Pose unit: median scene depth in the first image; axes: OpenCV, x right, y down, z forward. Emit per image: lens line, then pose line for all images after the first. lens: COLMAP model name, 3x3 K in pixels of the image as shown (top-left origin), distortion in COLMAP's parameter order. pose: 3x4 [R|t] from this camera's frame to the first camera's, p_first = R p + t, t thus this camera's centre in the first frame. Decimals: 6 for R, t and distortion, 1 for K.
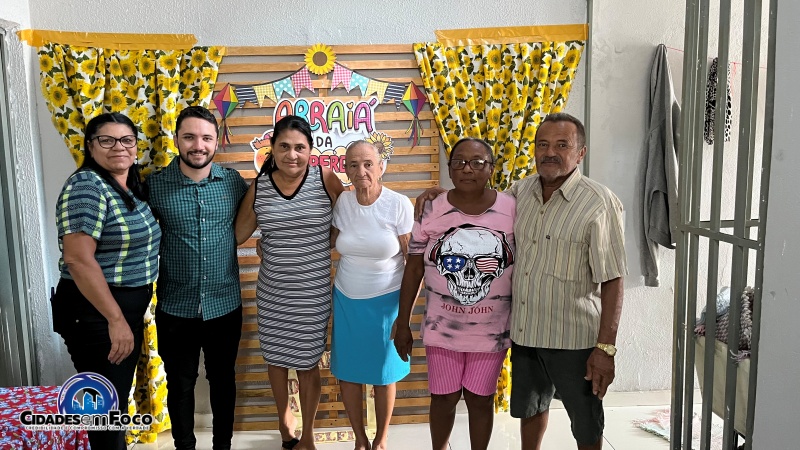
lens RADIAL K [[632.6, 0, 399.1], [0, 632.6, 224.1], [0, 0, 1]] dist [0.060753, -0.090493]
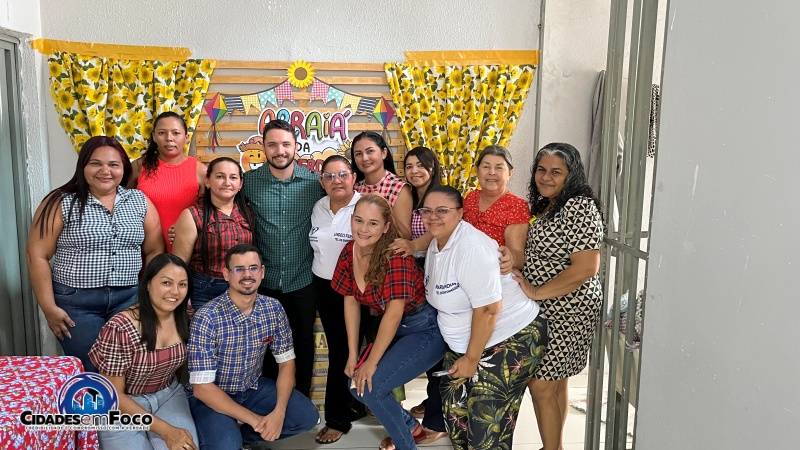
lens RADIAL K [[632.6, 0, 399.6], [0, 632.6, 223.4], [0, 0, 1]] dist [0.060753, -0.090493]
pose [[0.999263, 0.031244, 0.022305, 0.033042], [-0.031714, 0.999276, 0.021019, -0.023713], [-0.021632, -0.021710, 0.999530, -0.133304]]
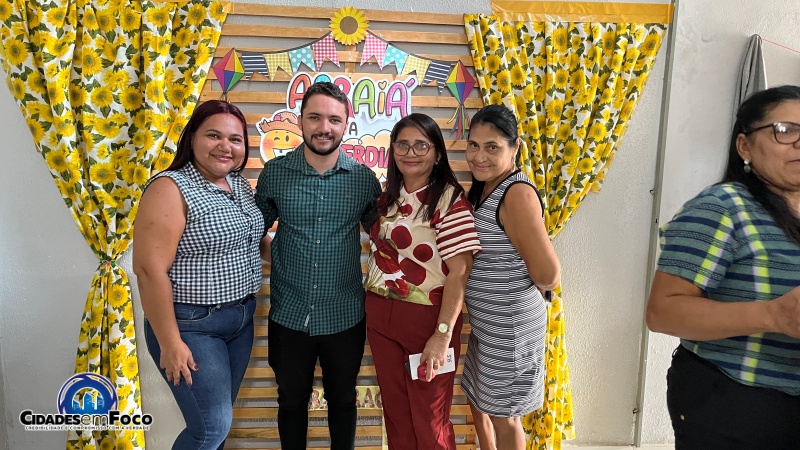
lens RADIAL K [[632.6, 0, 414.8], [0, 632.6, 215.6], [0, 0, 1]] dist [0.060753, -0.090493]
pose [[0.997814, 0.051190, 0.041798, -0.061296], [-0.051162, 0.998689, -0.001736, -0.020965], [-0.041833, -0.000406, 0.999125, 0.185307]]
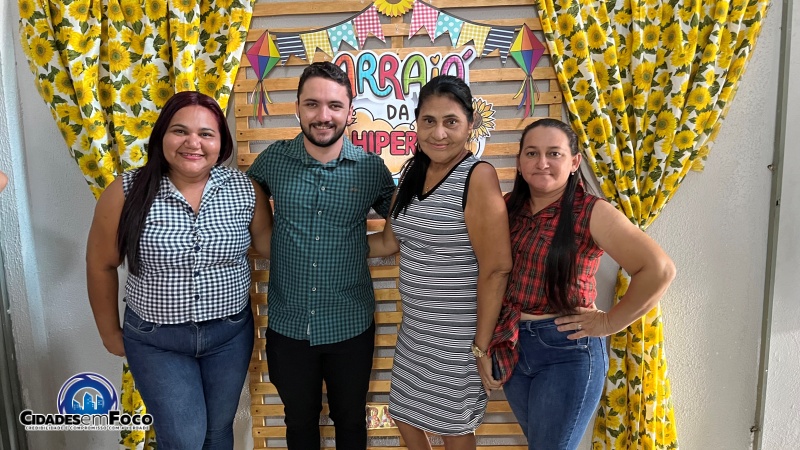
lens RADIAL K [[632.6, 0, 403.4], [0, 632.6, 223.5], [0, 0, 1]] dist [0.060753, -0.090493]
pose [[0.995333, 0.013138, -0.095596, -0.042495], [-0.009915, 0.999369, 0.034115, -0.029450], [0.095984, -0.033008, 0.994835, 0.288541]]
